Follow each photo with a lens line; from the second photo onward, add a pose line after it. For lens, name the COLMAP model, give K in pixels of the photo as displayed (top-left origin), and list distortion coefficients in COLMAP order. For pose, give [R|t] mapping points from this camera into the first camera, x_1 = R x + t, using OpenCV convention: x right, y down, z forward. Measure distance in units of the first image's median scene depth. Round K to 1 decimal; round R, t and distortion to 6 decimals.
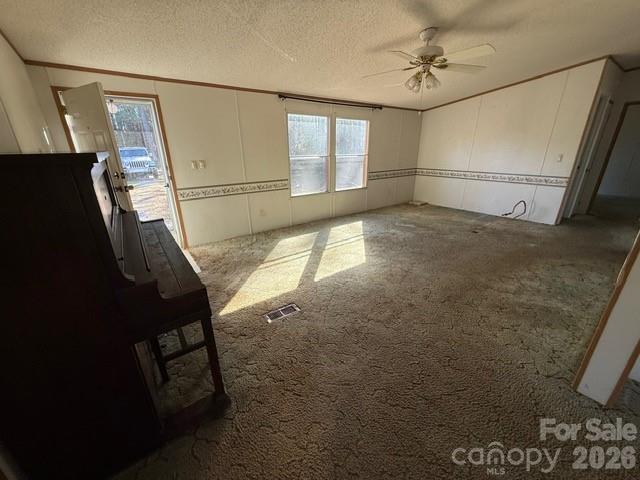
lens RADIAL K [[254.3, 0, 319.0], [0, 254.3, 239.7], [0, 0, 1]] dist [-0.000428, -0.000479]
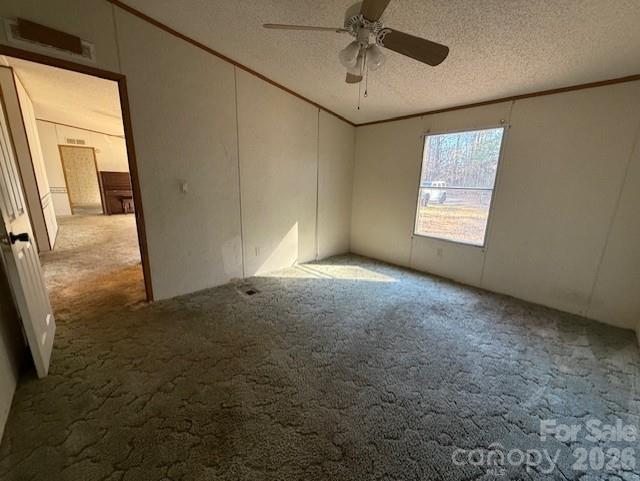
lens RADIAL K [[254.3, 0, 319.2], [0, 254.3, 239.2], [0, 0, 1]] dist [-0.000428, -0.000479]
pose [[0.125134, 0.232734, -0.964457, 0.876023], [-0.363301, 0.915328, 0.173742, -0.244404], [0.923230, 0.328647, 0.199091, 0.737535]]
